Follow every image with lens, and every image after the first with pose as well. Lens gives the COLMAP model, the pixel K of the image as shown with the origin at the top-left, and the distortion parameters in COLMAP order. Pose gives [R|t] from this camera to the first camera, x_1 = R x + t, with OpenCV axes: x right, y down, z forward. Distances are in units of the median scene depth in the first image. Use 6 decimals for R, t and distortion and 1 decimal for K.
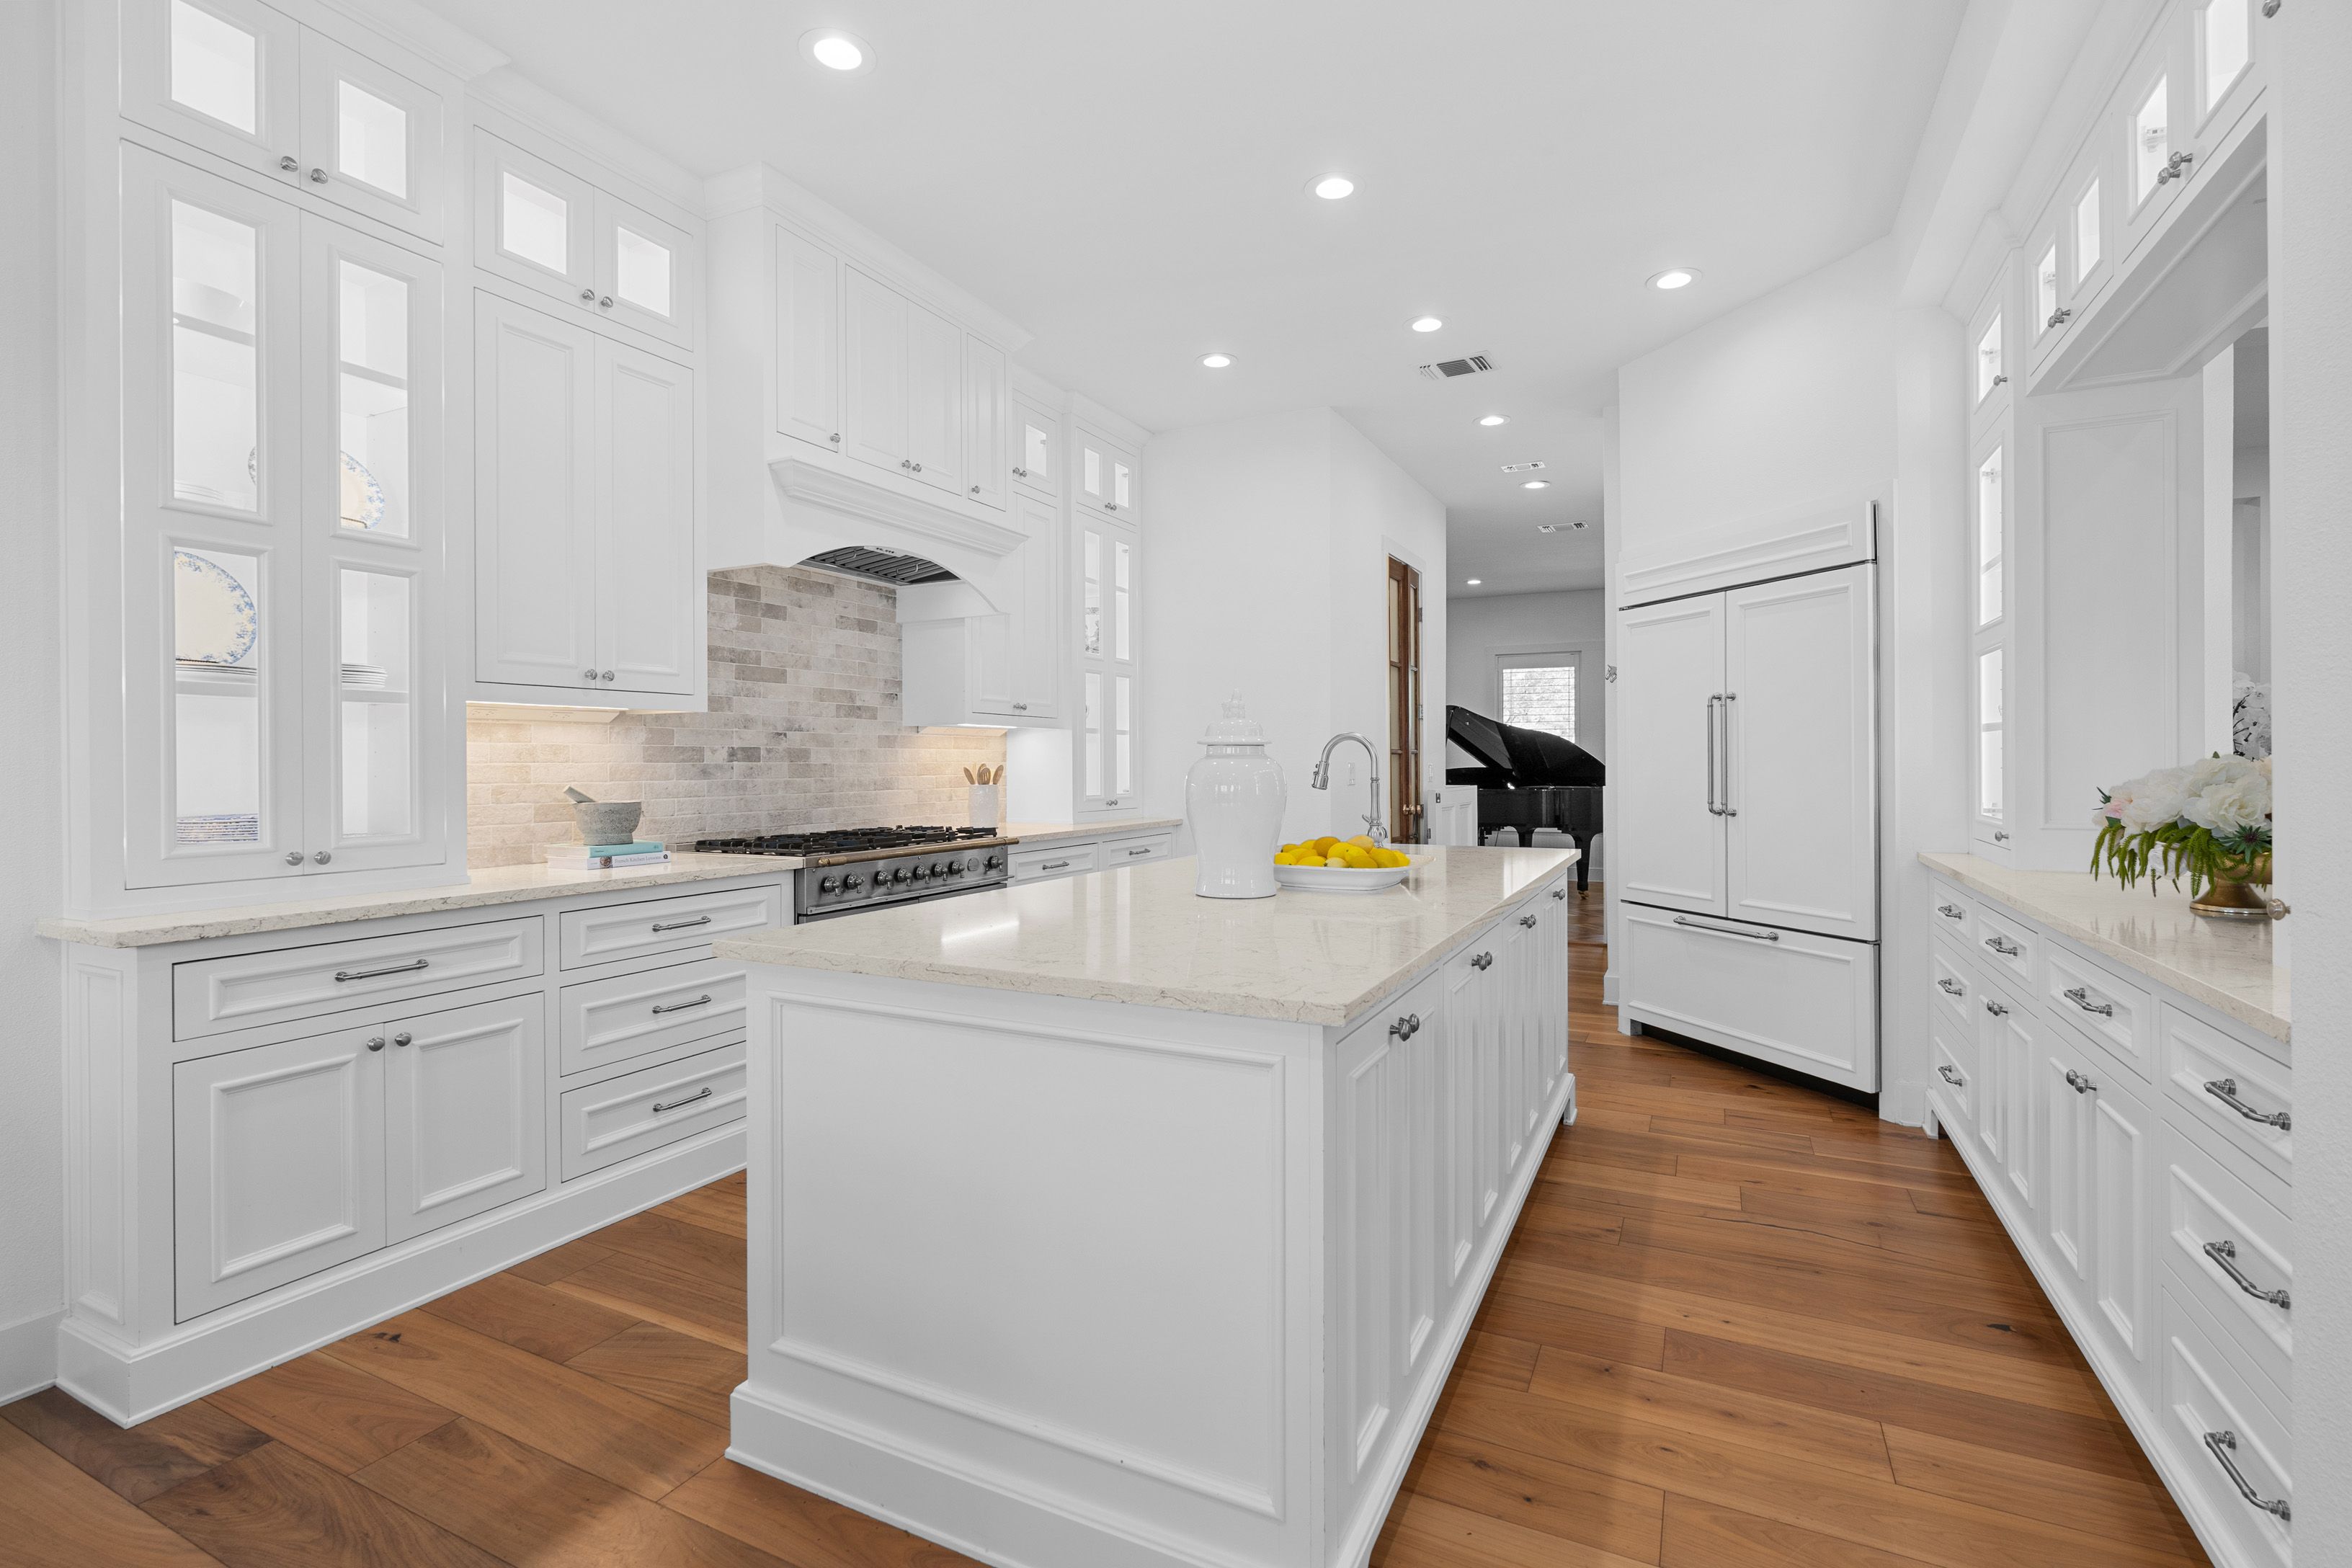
lens RADIAL K [[1076.3, 0, 1181.3], [0, 1076.3, 762.3], [0, 0, 1]] dist [-0.011231, -0.000056]
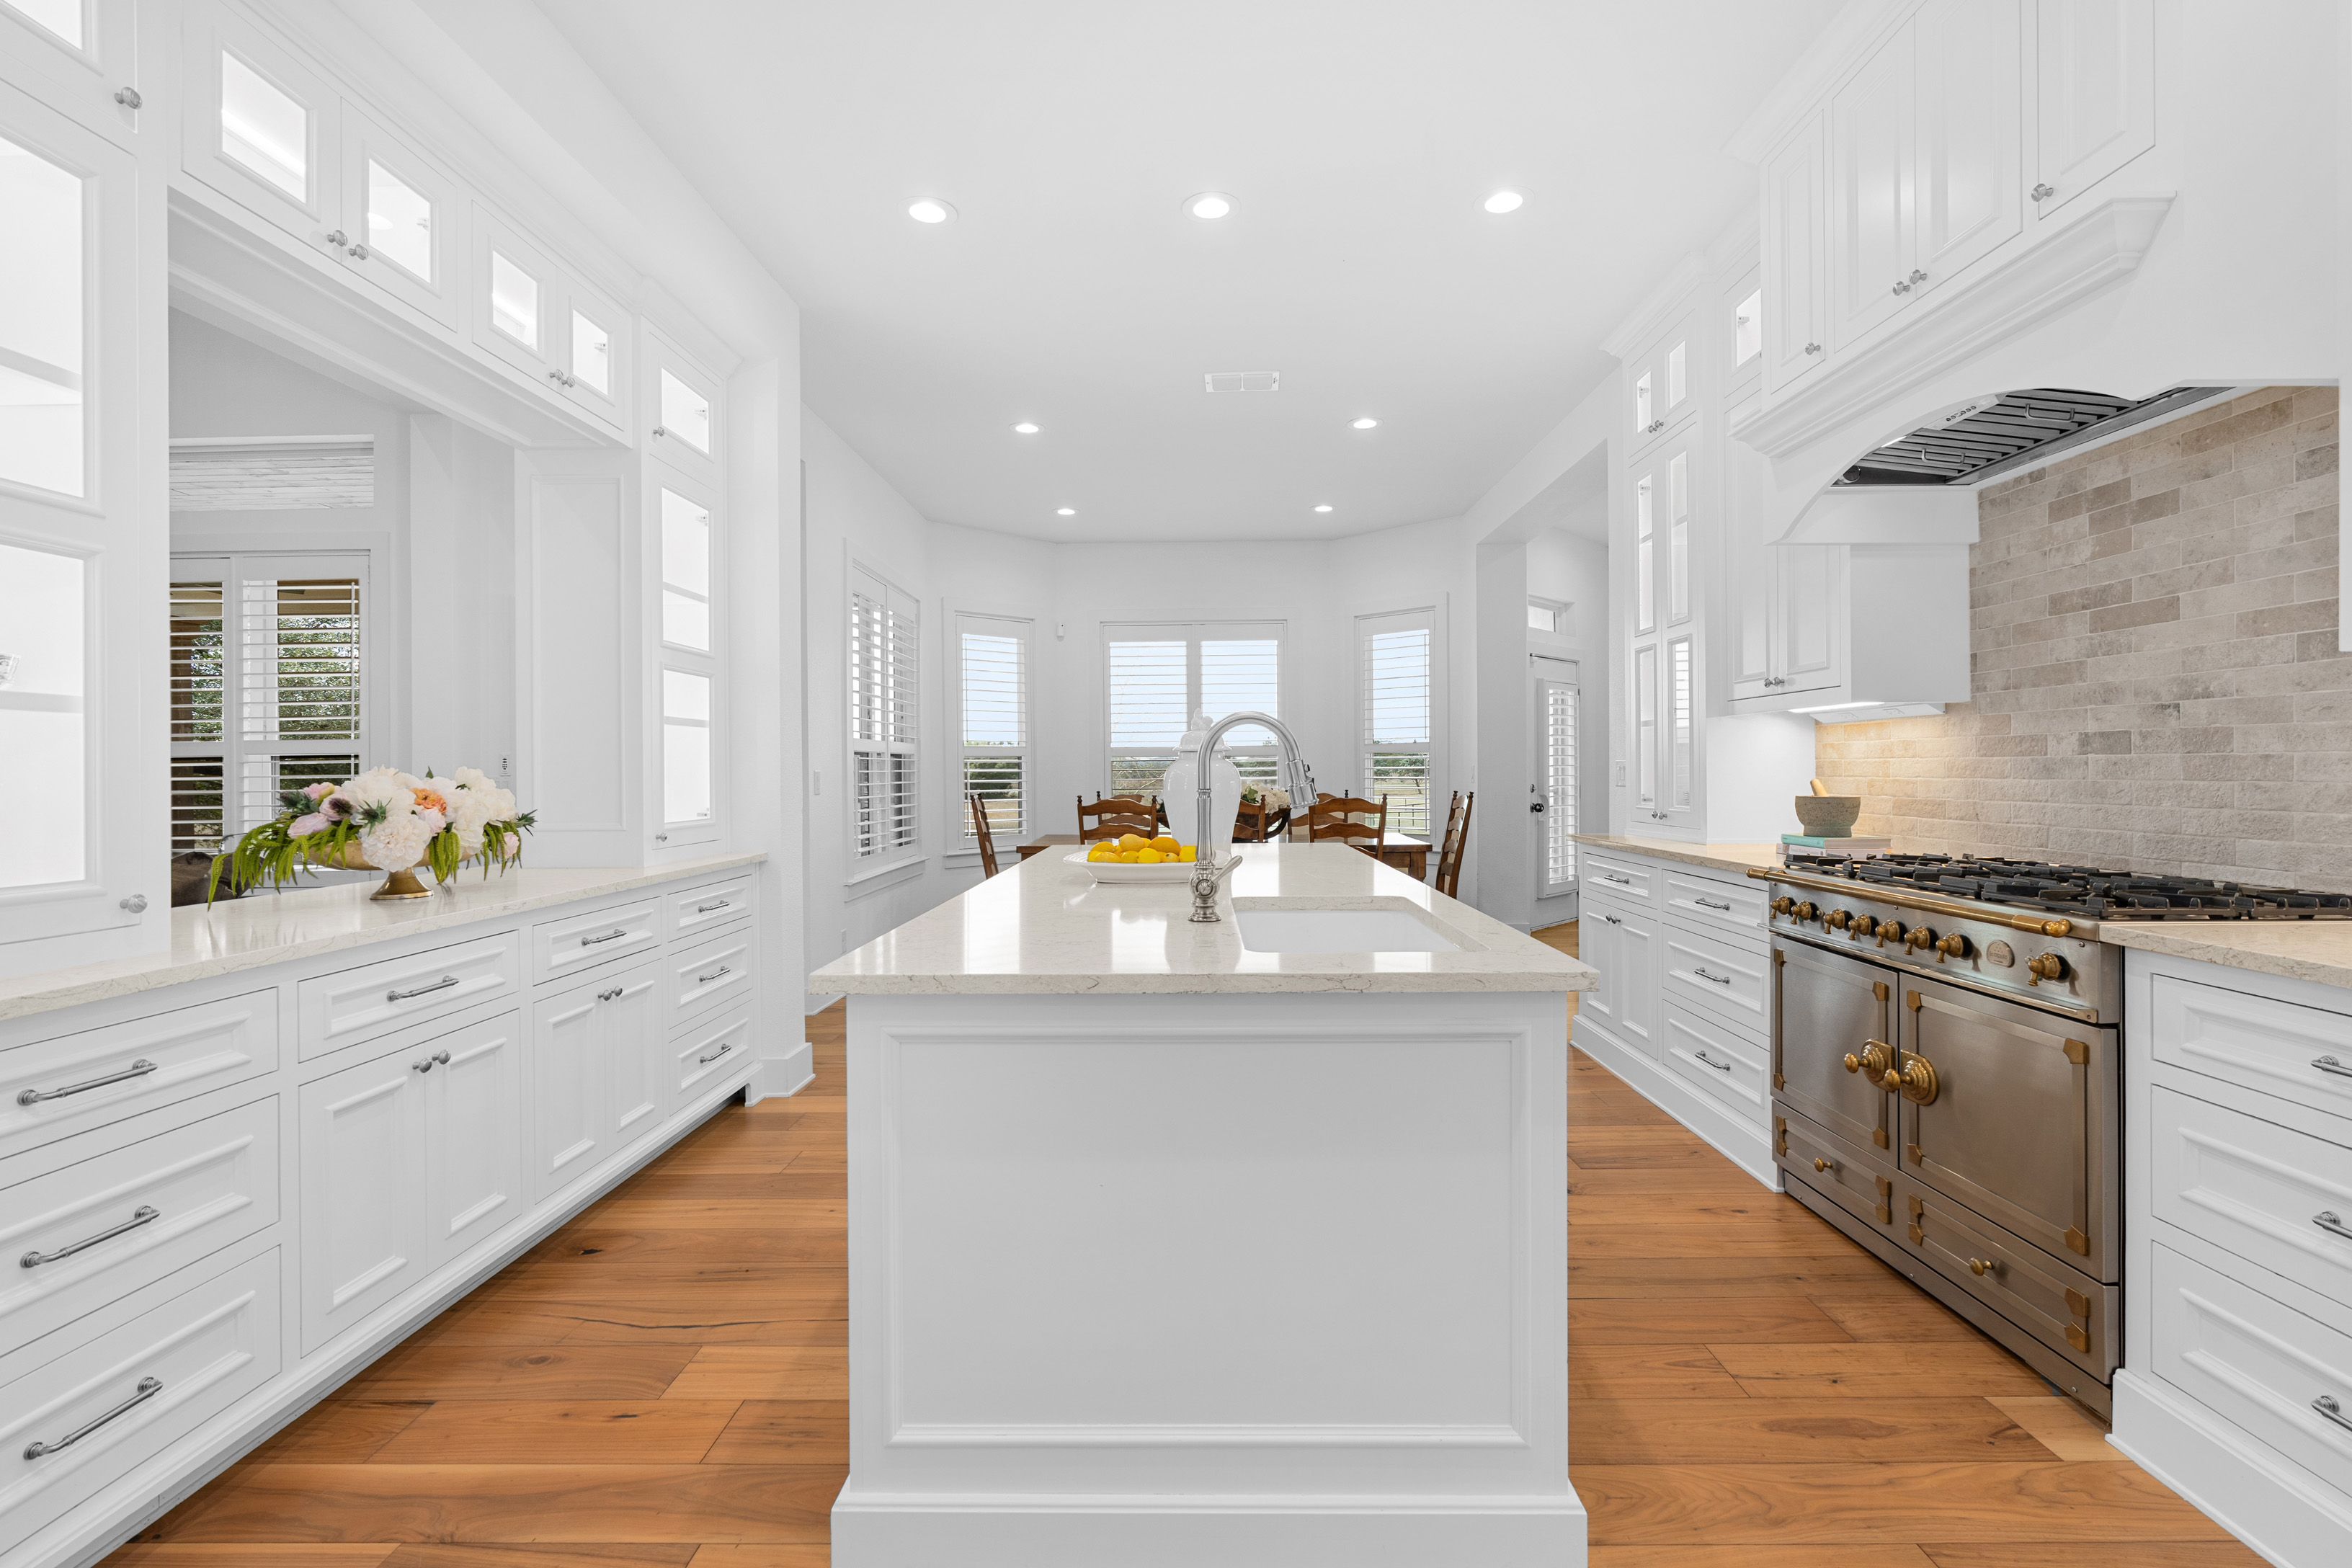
lens RADIAL K [[1067.7, 0, 1184.7], [0, 1067.7, 771.3], [0, 0, 1]] dist [-0.004716, 0.001365]
pose [[-0.899827, 0.010430, -0.436123, 0.379908], [0.010700, 0.999941, 0.001837, 0.002936], [0.436116, -0.003014, -0.899885, 1.296174]]
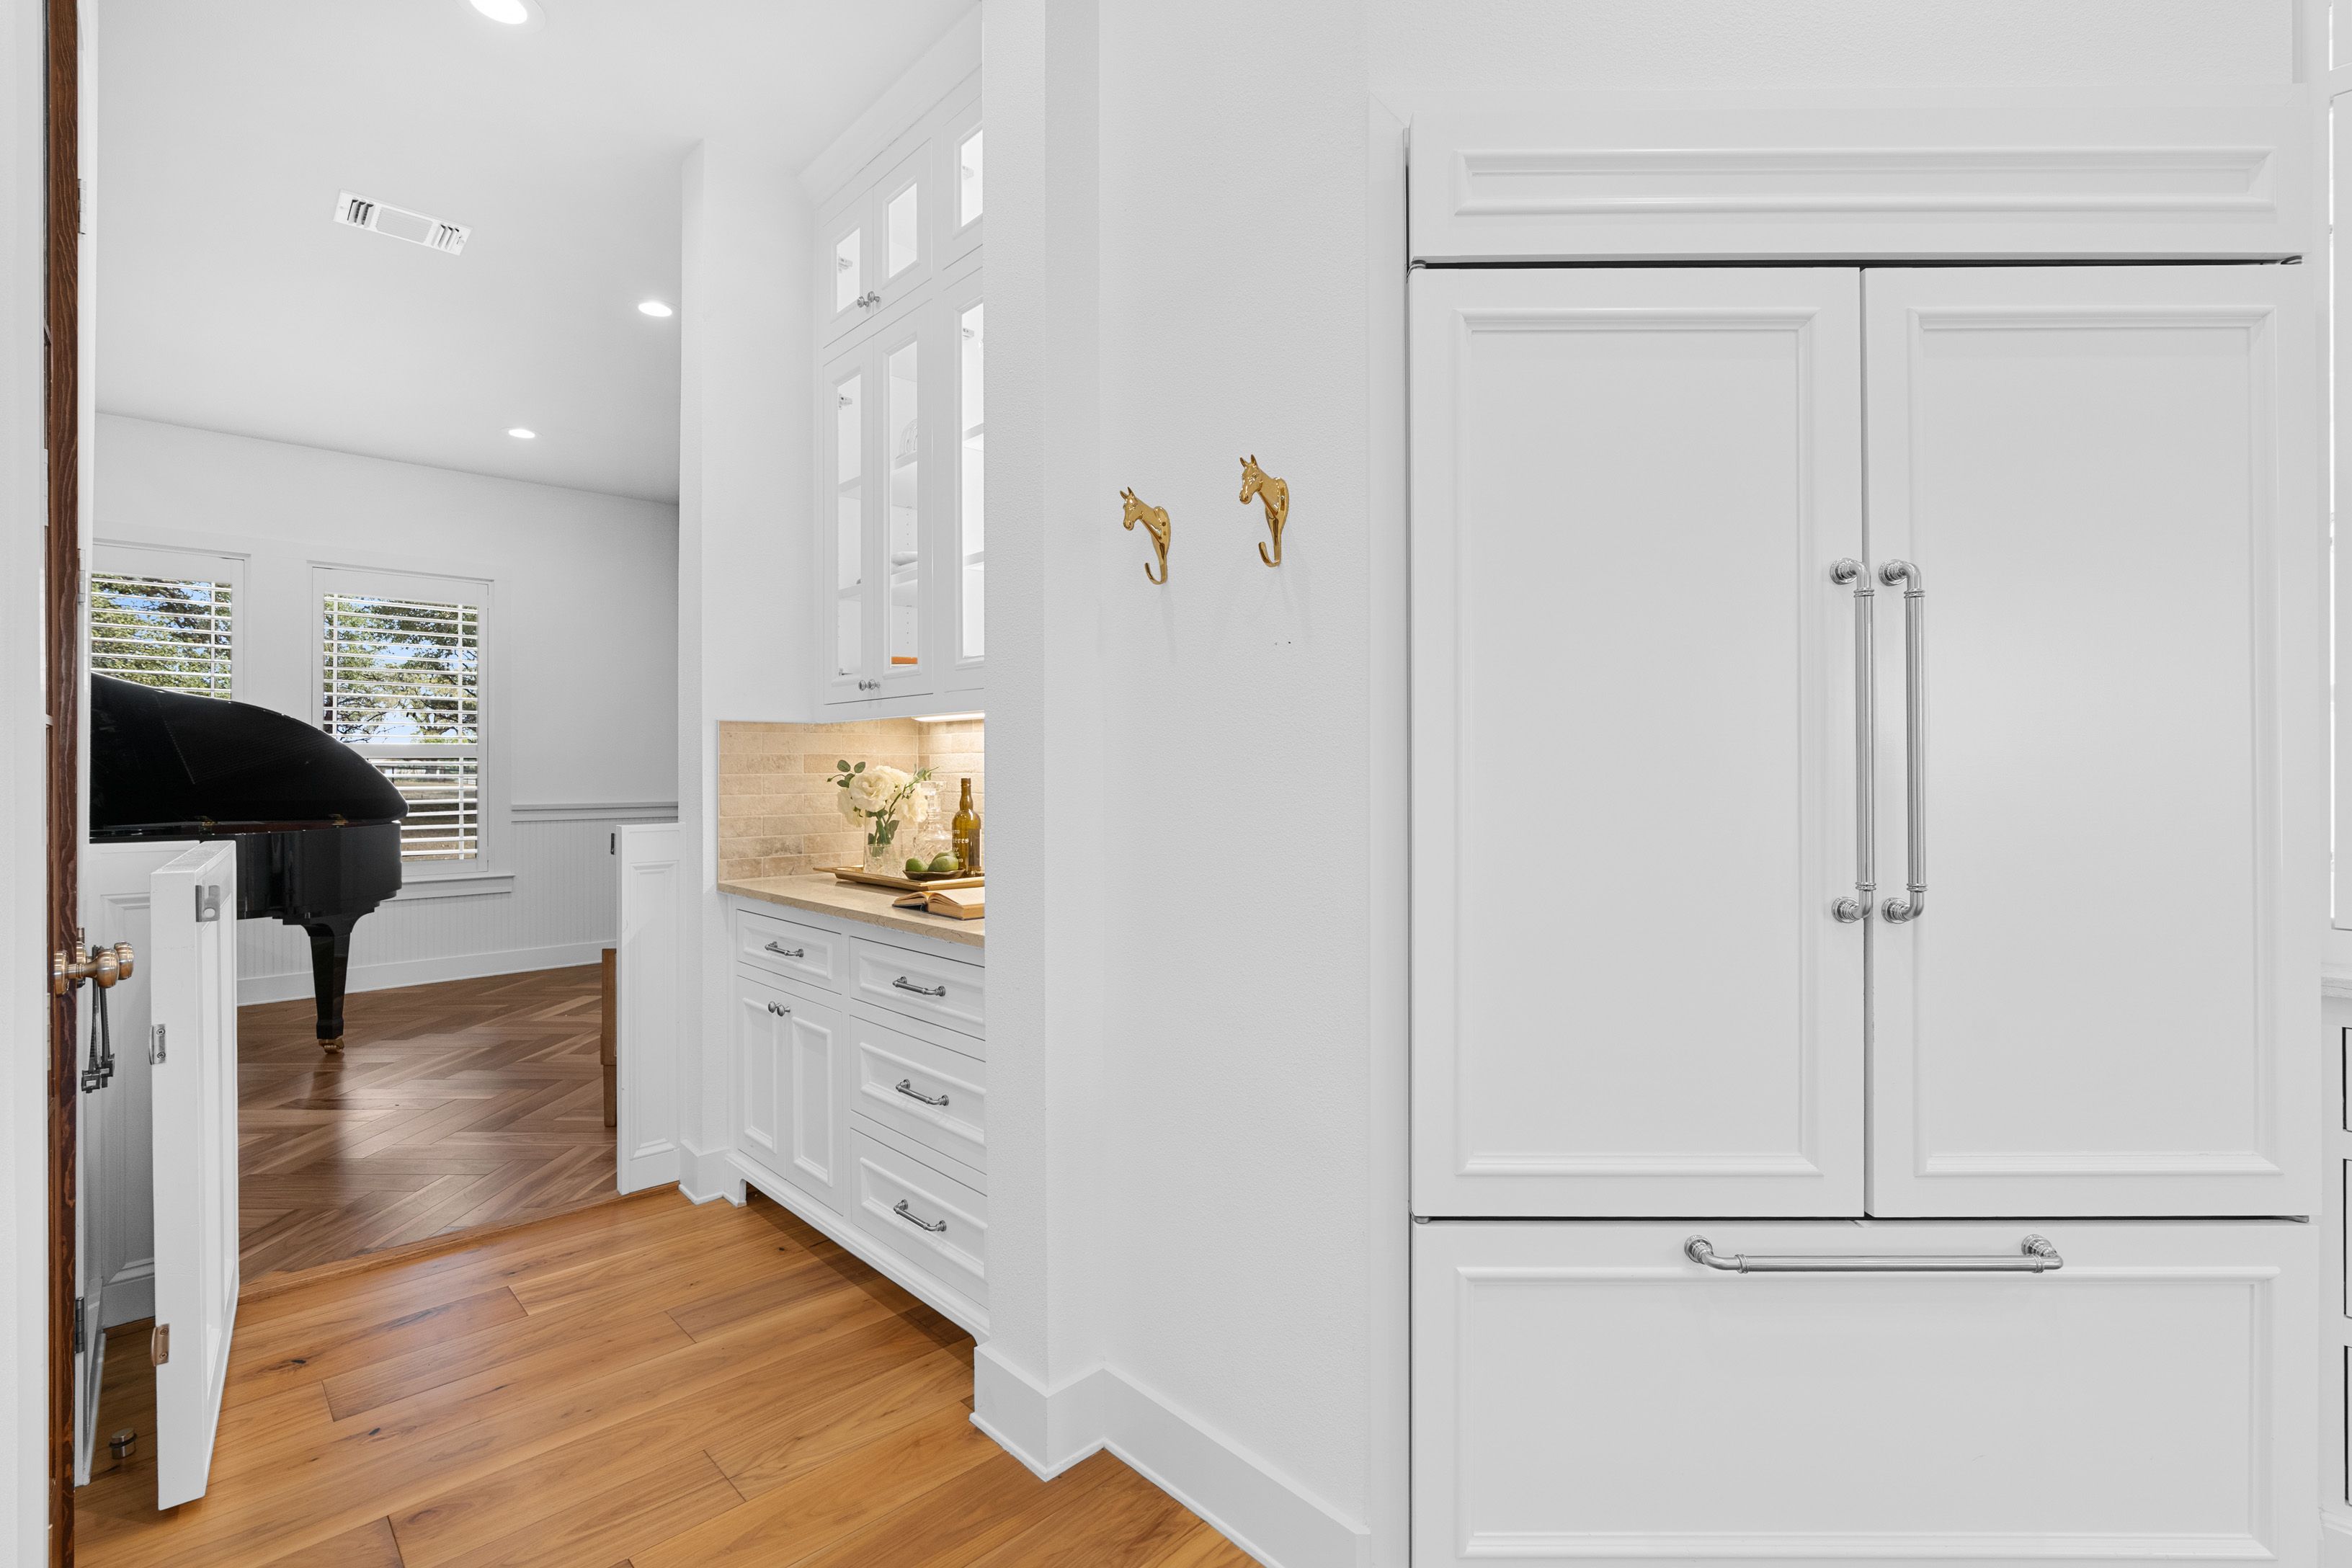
lens RADIAL K [[1038.2, 0, 1167.6], [0, 1038.2, 775.7], [0, 0, 1]] dist [-0.004003, 0.000071]
pose [[0.330696, 0.000491, 0.943737, 0.123861], [-0.001147, 0.999999, -0.000118, 0.003412], [-0.943737, -0.001043, 0.330696, 1.119521]]
